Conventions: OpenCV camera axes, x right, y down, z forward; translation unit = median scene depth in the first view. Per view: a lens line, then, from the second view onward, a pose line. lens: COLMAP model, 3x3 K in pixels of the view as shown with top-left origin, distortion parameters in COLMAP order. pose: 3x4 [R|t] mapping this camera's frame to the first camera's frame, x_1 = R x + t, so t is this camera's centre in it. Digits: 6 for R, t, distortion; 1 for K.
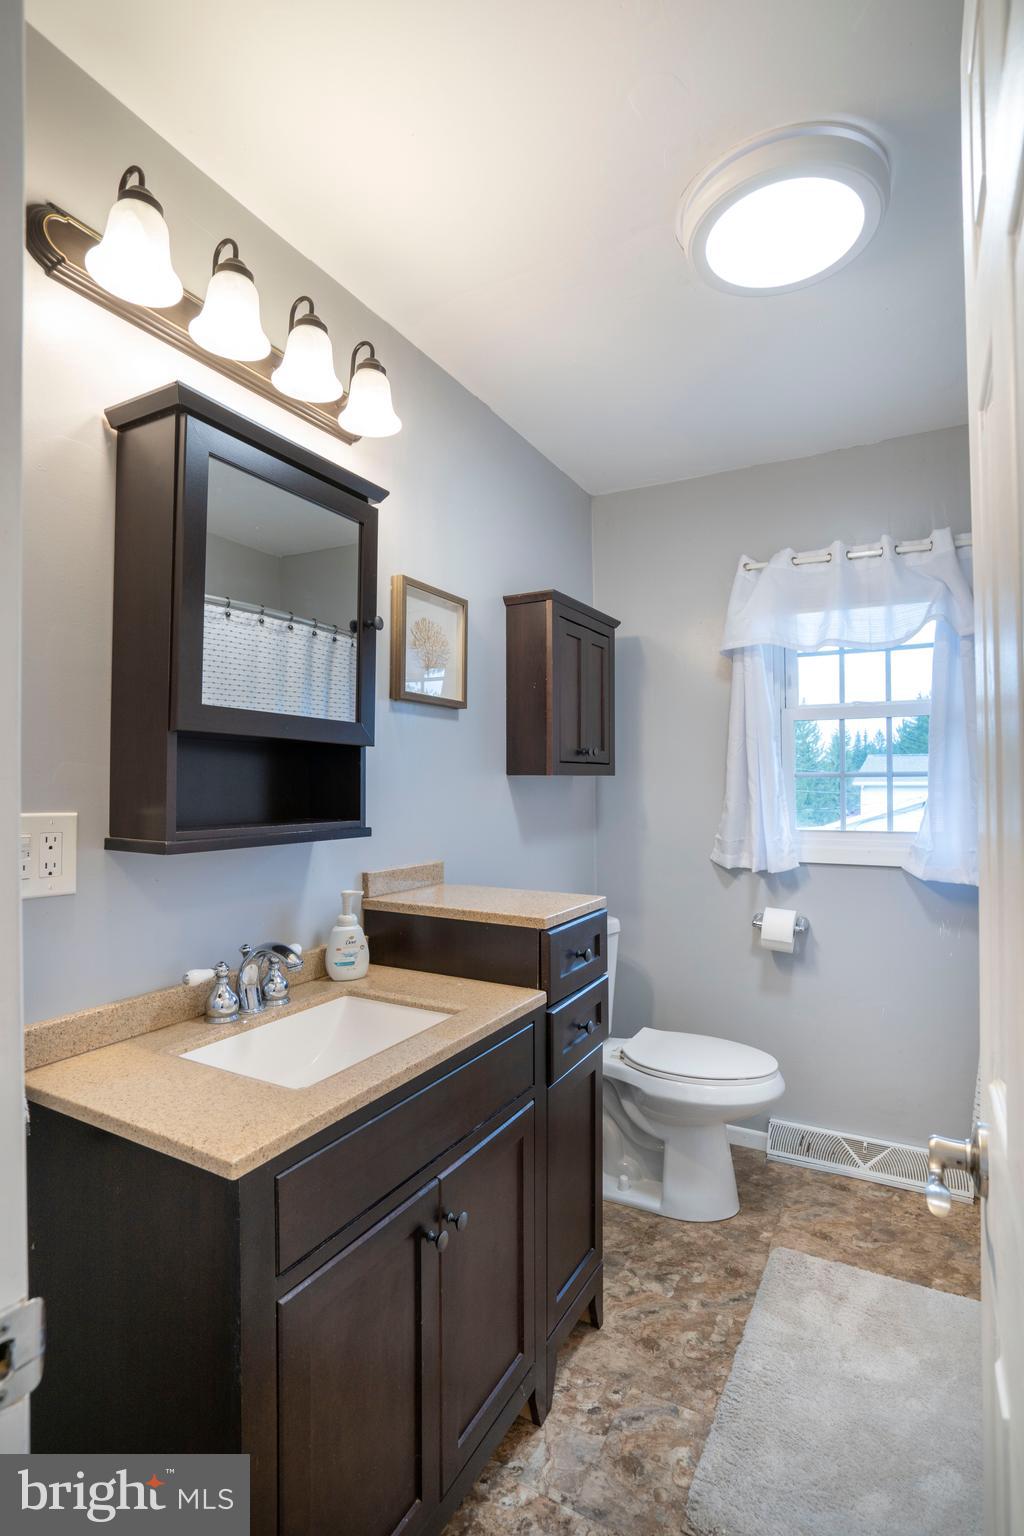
lens RADIAL K [[756.6, 0, 518.4], [0, 756.6, 770.8], [0, 0, 1]] dist [-0.052003, 0.026042]
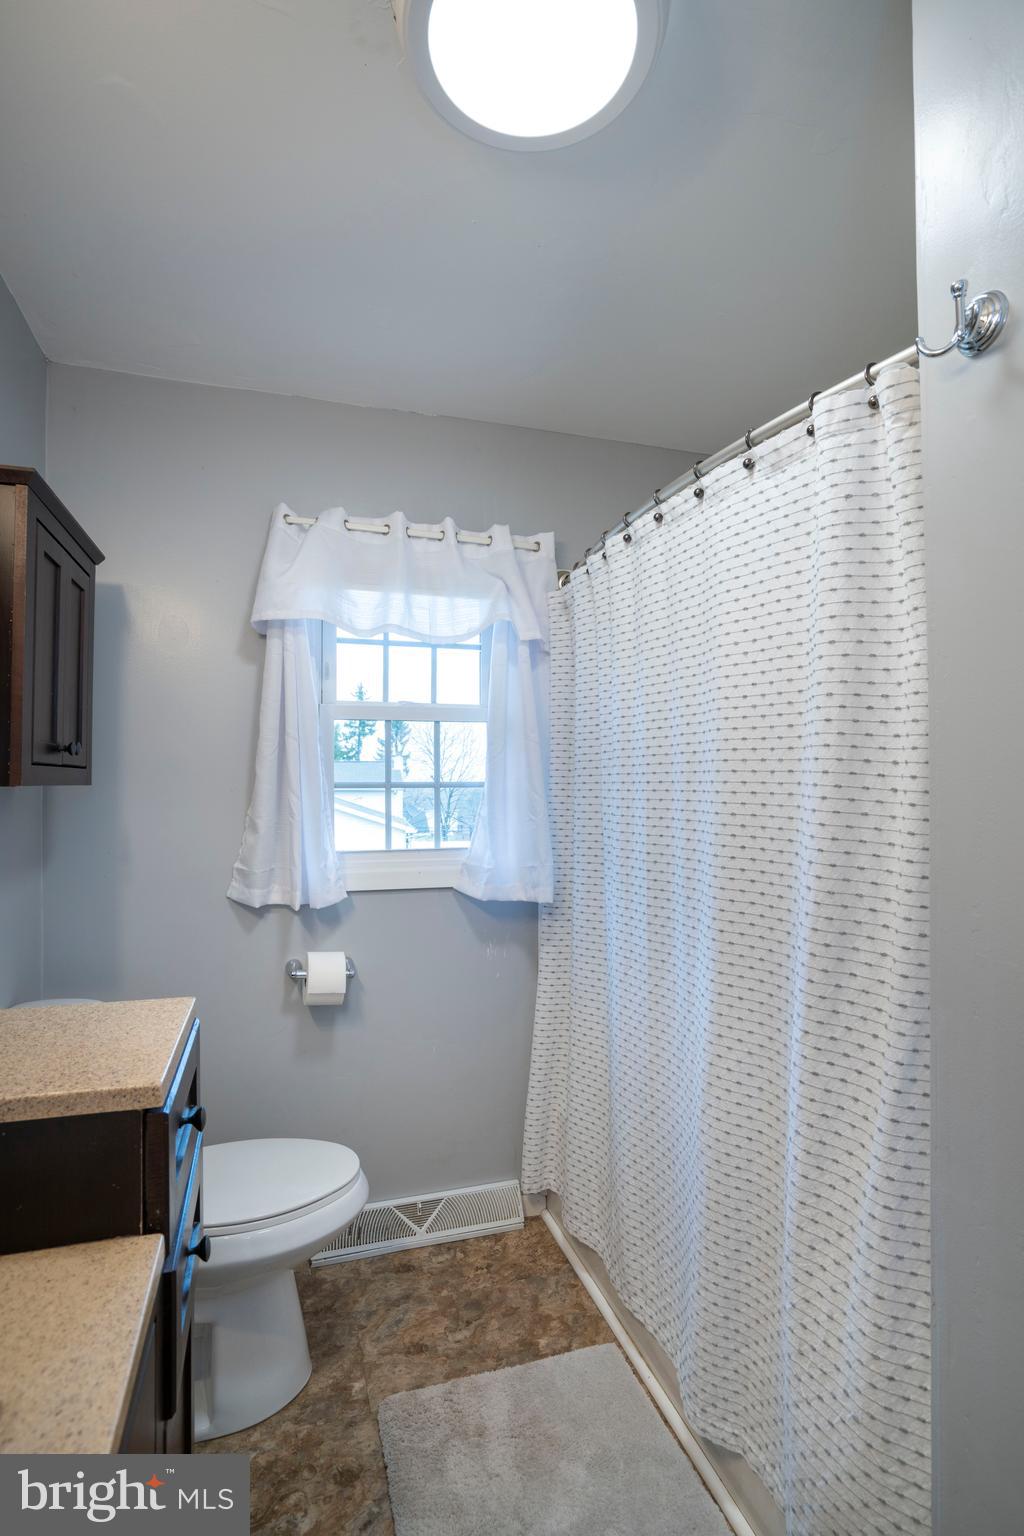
lens RADIAL K [[756.6, 0, 518.4], [0, 756.6, 770.8], [0, 0, 1]] dist [-0.052003, 0.026042]
pose [[0.690583, 0.013426, 0.723129, -0.098392], [-0.010748, 0.999908, -0.008301, -0.005590], [-0.723173, -0.002040, 0.690664, 0.309745]]
